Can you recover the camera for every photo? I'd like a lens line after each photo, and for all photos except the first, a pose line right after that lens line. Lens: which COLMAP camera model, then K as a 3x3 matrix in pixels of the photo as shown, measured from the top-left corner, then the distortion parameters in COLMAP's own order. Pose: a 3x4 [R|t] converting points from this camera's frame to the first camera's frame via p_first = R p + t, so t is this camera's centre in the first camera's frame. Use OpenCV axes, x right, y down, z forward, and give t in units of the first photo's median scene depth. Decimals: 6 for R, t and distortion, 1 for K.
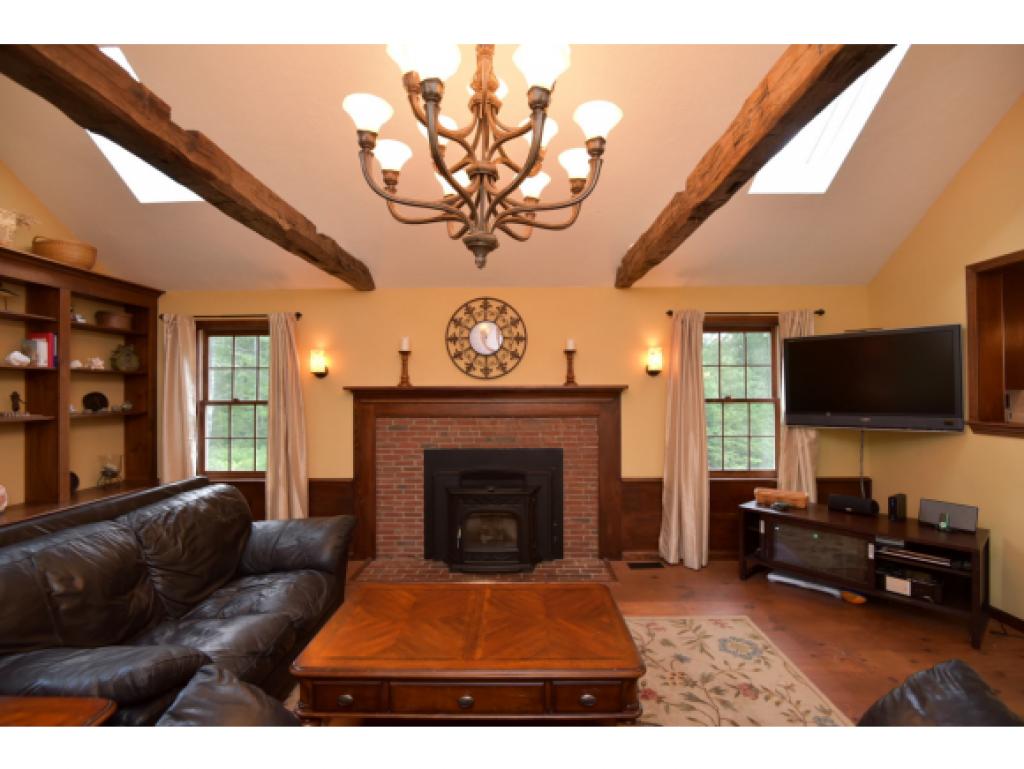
lens RADIAL K [[471.8, 0, 515.4], [0, 471.8, 387.2], [0, 0, 1]] dist [-0.008643, -0.000337]
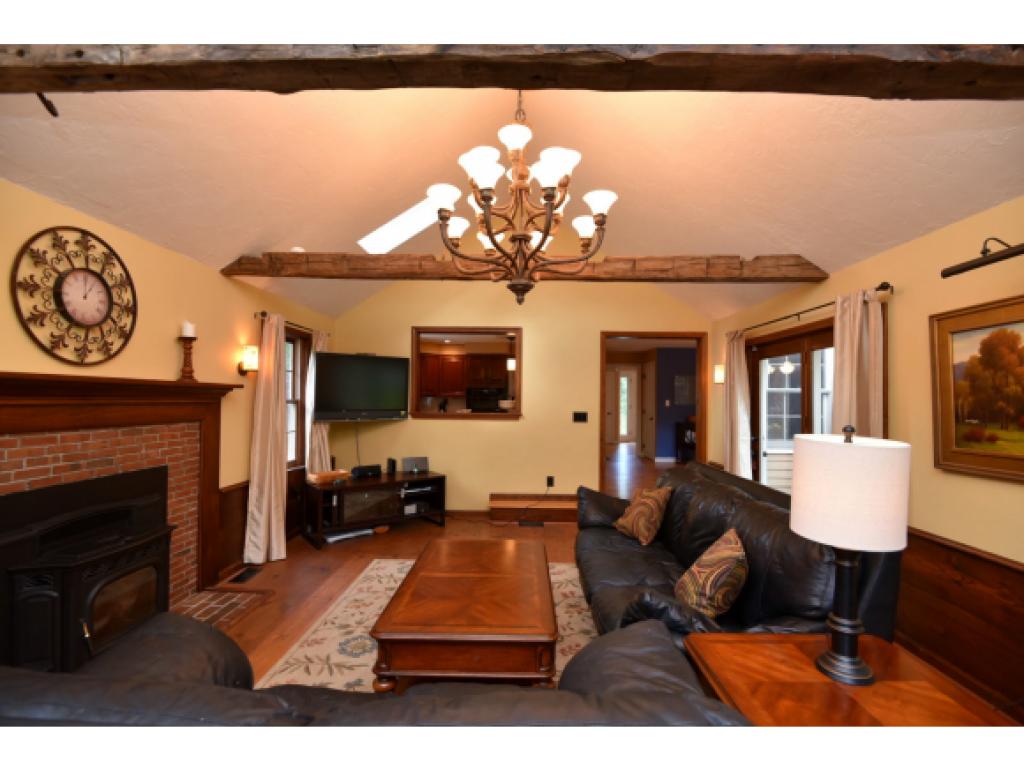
lens RADIAL K [[471.8, 0, 515.4], [0, 471.8, 387.2], [0, 0, 1]] dist [-0.008643, -0.000337]
pose [[0.008457, 0.030387, 0.999502, -0.652873], [-0.019674, 0.999350, -0.030216, 0.017499], [-0.999771, -0.019409, 0.009049, 0.441316]]
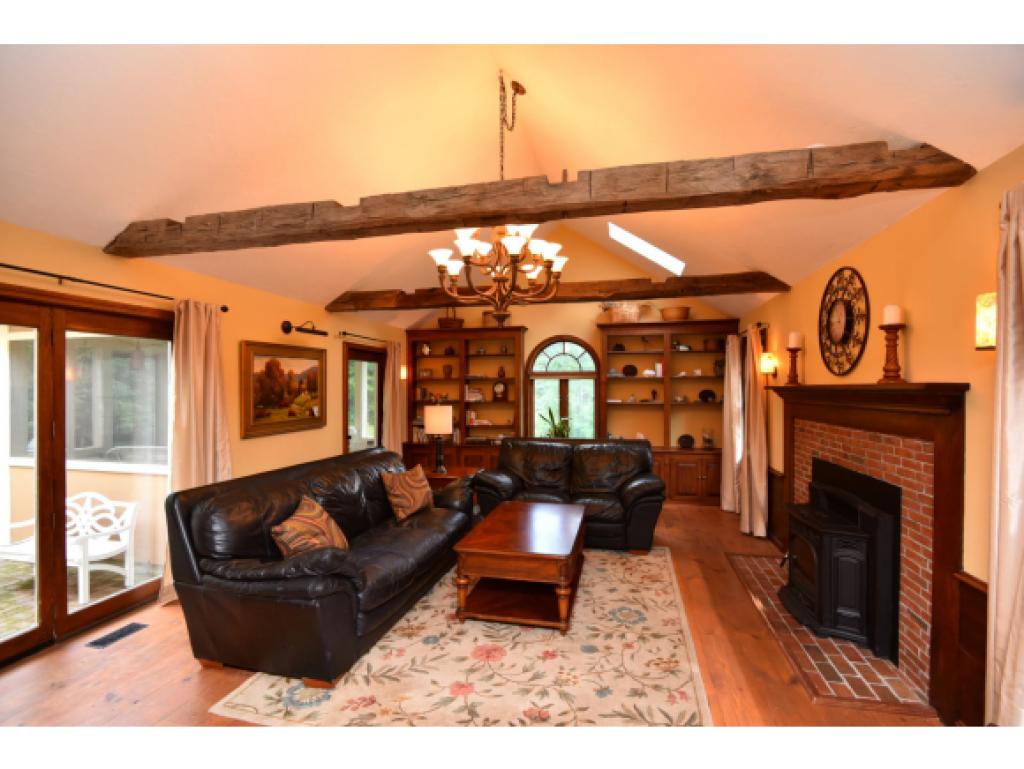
lens RADIAL K [[471.8, 0, 515.4], [0, 471.8, 387.2], [0, 0, 1]] dist [-0.008643, -0.000337]
pose [[-0.215443, 0.002277, -0.976514, 0.796003], [0.011480, 0.999934, -0.000201, -0.004112], [0.976449, -0.011253, -0.215454, 0.652376]]
